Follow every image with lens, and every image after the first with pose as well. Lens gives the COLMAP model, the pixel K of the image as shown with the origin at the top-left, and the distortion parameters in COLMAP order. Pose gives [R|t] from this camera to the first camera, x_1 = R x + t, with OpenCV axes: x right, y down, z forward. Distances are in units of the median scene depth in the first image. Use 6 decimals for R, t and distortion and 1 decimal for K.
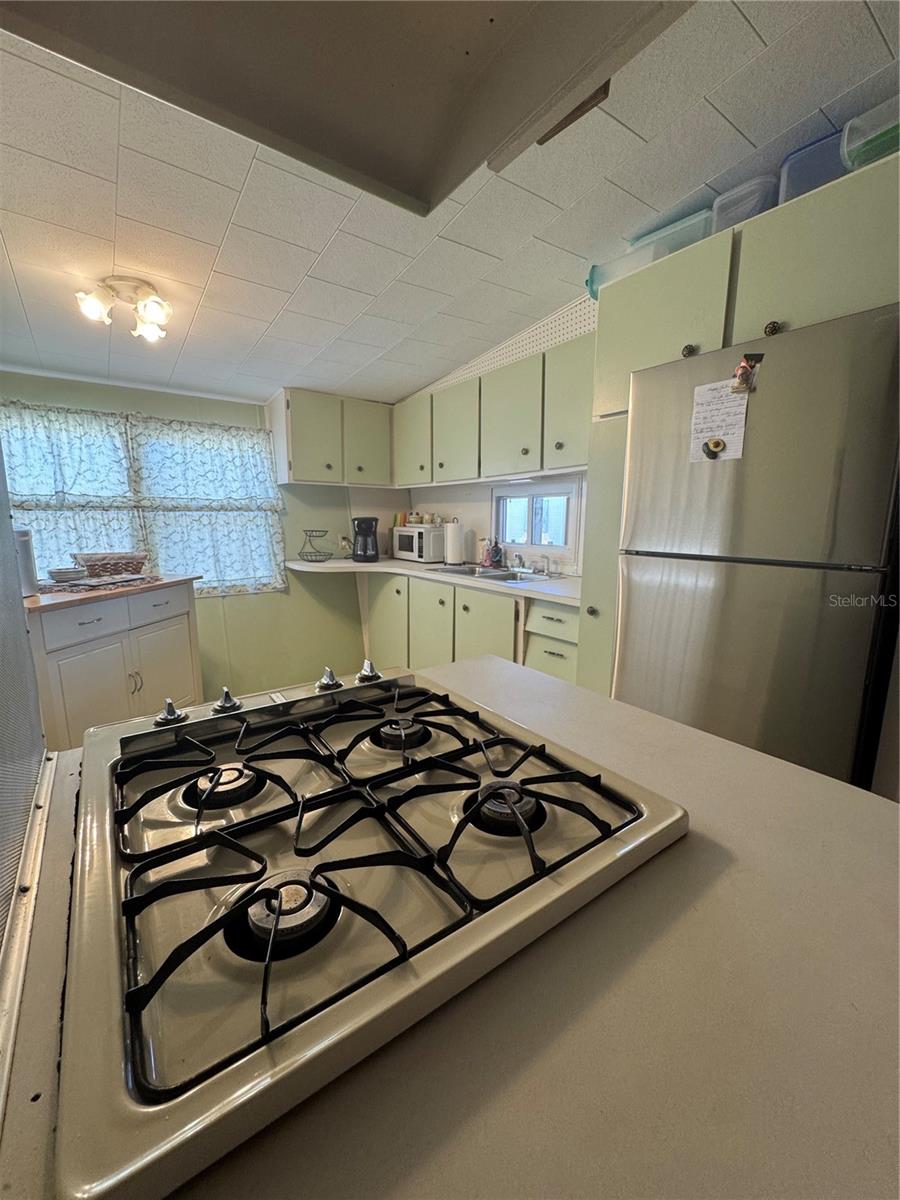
lens RADIAL K [[485.1, 0, 451.1], [0, 485.1, 598.0], [0, 0, 1]] dist [-0.002110, 0.001270]
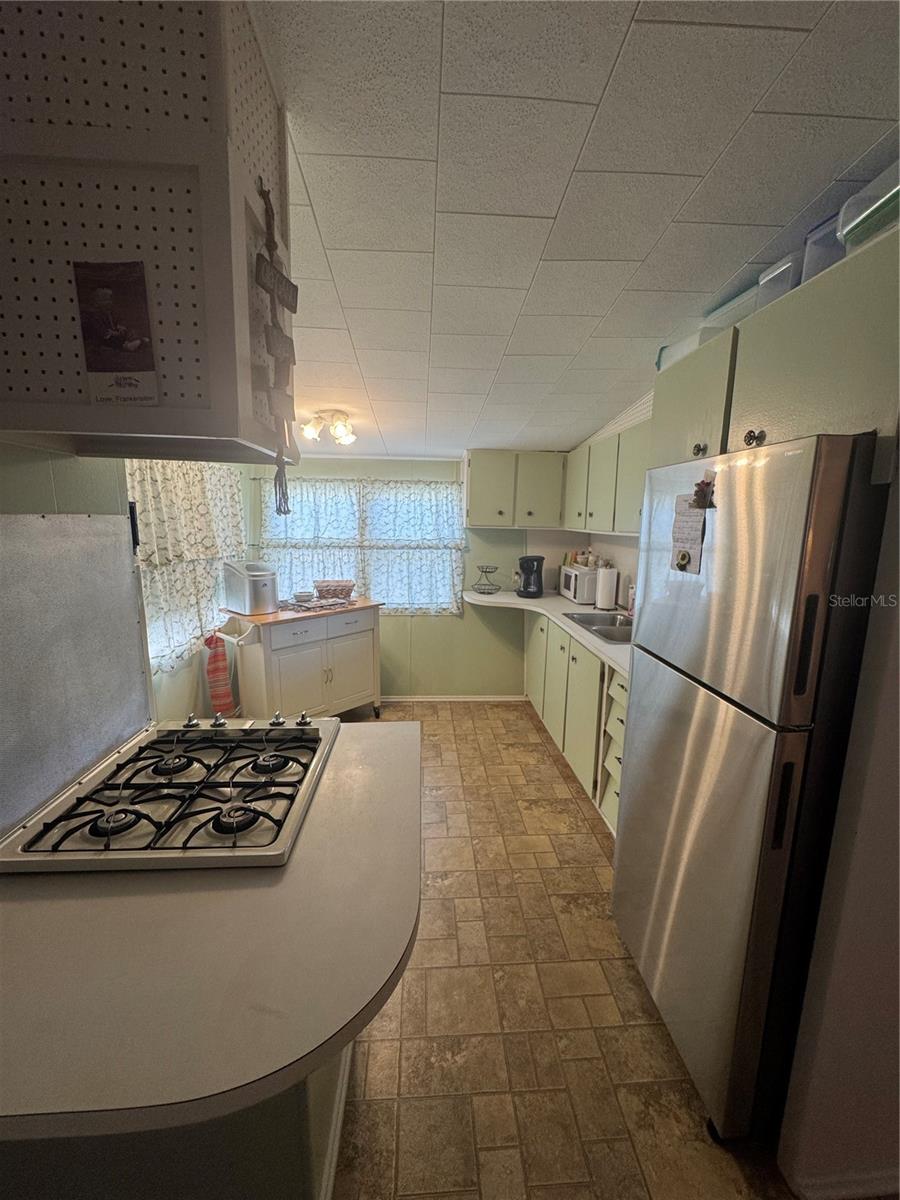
lens RADIAL K [[485.1, 0, 452.8], [0, 485.1, 600.0], [0, 0, 1]] dist [-0.002110, 0.001270]
pose [[0.845224, 0.097022, -0.525532, 0.297303], [-0.097368, 0.994880, 0.027072, -0.093460], [0.525468, 0.028288, 0.850343, -0.030384]]
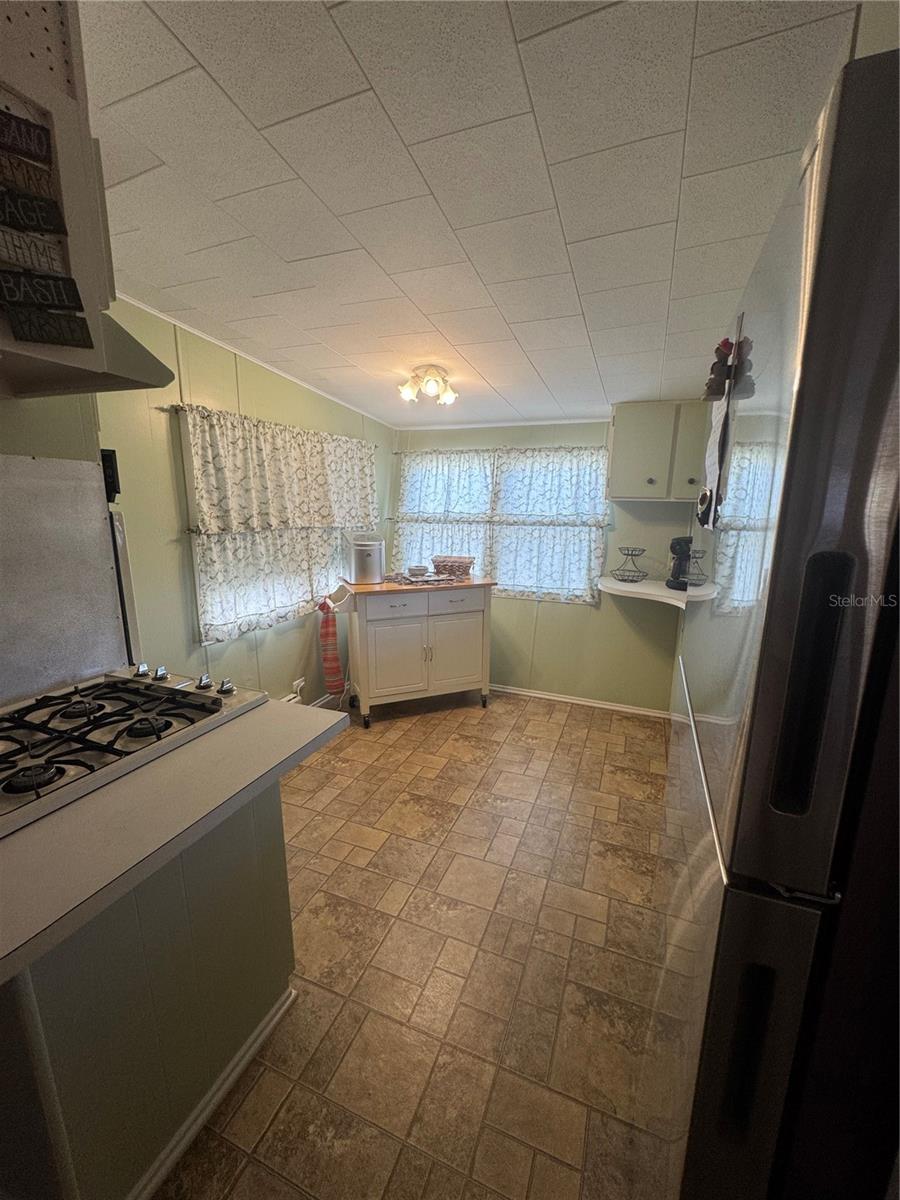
lens RADIAL K [[485.1, 0, 451.8], [0, 485.1, 600.4], [0, 0, 1]] dist [-0.002110, 0.001270]
pose [[0.530153, 0.169801, -0.830726, 0.377113], [-0.147832, 0.983247, 0.106633, -0.099285], [0.834915, 0.066276, 0.546373, 0.216672]]
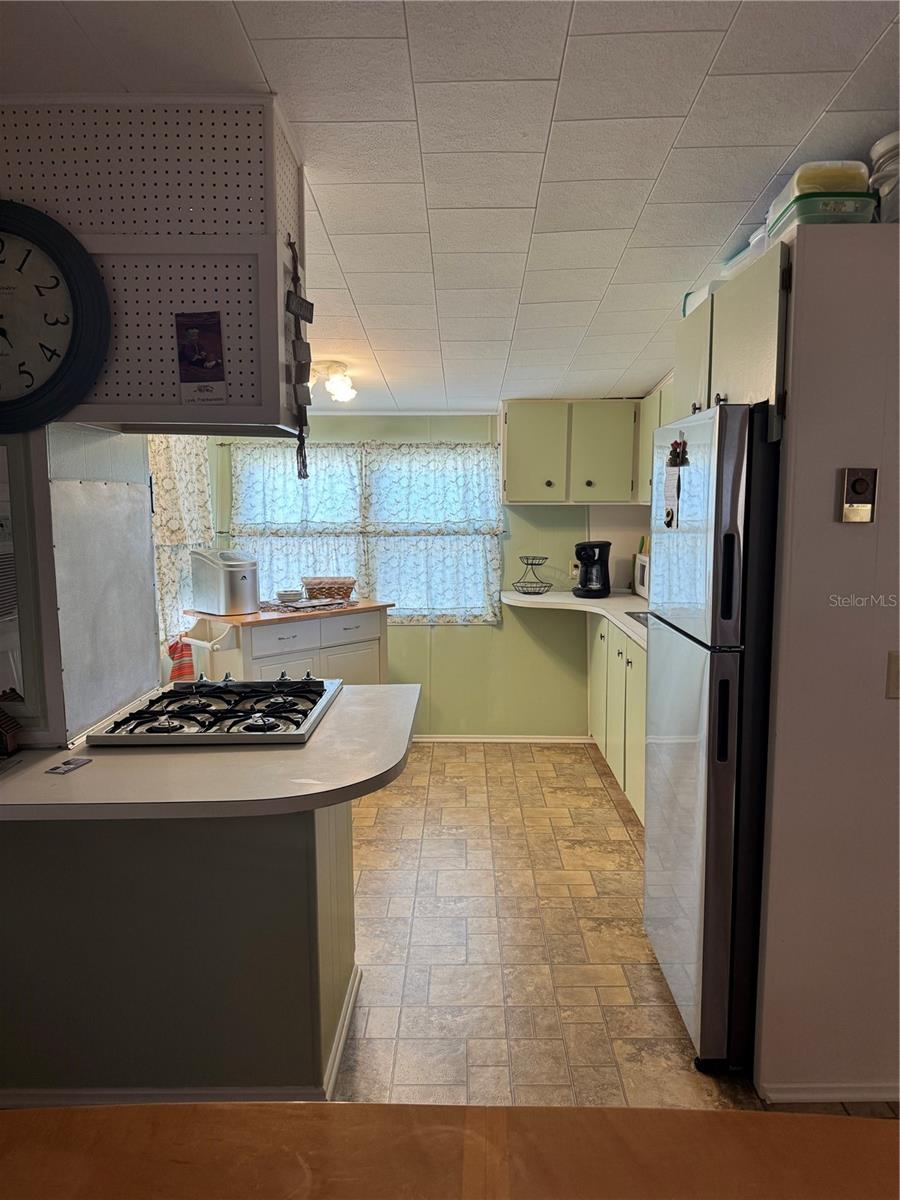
lens RADIAL K [[843.9, 0, 456.8], [0, 843.9, 598.9], [0, 0, 1]] dist [0.118610, -0.012370]
pose [[0.802605, 0.060155, -0.593469, 0.554551], [-0.088634, 0.995884, -0.018924, -0.029527], [0.589888, 0.067791, 0.804634, -0.300586]]
